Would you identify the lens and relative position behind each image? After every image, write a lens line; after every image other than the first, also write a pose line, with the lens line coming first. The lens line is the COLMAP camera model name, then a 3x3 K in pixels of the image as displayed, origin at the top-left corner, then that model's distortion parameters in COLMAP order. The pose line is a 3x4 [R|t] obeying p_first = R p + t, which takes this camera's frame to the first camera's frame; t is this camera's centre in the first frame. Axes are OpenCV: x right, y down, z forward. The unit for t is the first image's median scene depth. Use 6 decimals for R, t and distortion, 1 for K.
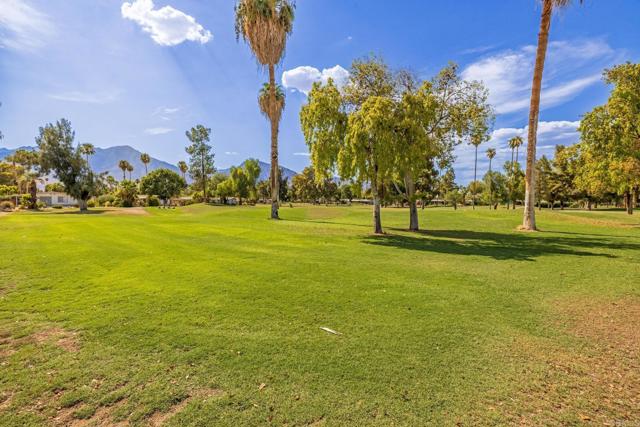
lens RADIAL K [[299.9, 0, 317.6], [0, 299.9, 209.4], [0, 0, 1]] dist [0.000623, -0.001087]
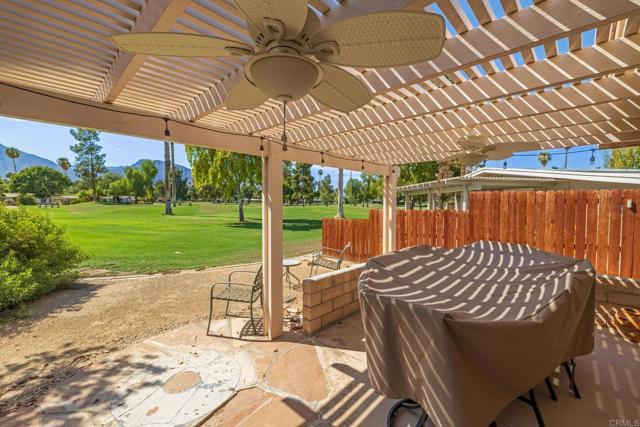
lens RADIAL K [[276.5, 0, 325.8], [0, 276.5, 212.6], [0, 0, 1]] dist [-0.000457, -0.000125]
pose [[0.940124, -0.012440, 0.340606, 0.037289], [0.006561, 0.999809, 0.018405, 0.002915], [-0.340770, -0.015068, 0.940026, -0.139238]]
